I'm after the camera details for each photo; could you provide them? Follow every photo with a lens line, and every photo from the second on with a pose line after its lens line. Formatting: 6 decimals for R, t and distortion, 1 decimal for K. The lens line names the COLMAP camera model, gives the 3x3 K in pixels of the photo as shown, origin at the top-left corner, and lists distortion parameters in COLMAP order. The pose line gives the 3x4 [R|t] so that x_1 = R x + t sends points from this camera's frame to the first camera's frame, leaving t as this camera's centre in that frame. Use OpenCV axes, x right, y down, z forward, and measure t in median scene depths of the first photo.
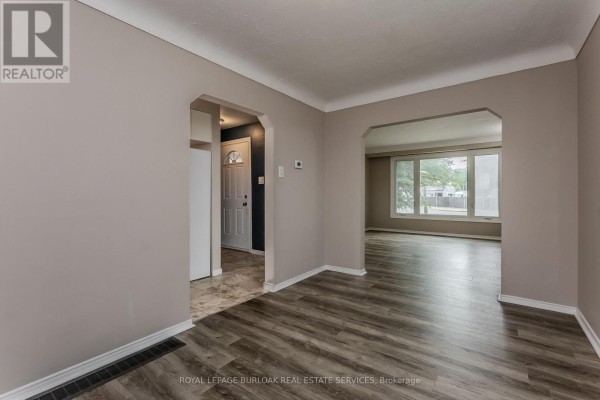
lens RADIAL K [[269.7, 0, 299.1], [0, 269.7, 198.7], [0, 0, 1]] dist [0.001151, 0.000474]
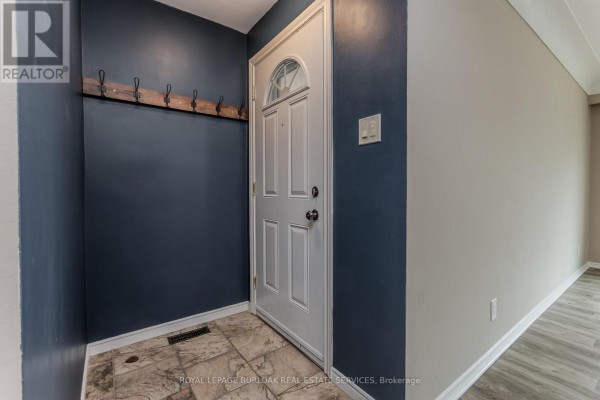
lens RADIAL K [[269.7, 0, 301.9], [0, 269.7, 196.2], [0, 0, 1]] dist [0.001151, 0.000474]
pose [[0.953222, 0.011763, -0.302042, -0.119020], [-0.005750, 0.999767, 0.020789, -0.008672], [0.302217, -0.018080, 0.953068, 0.701819]]
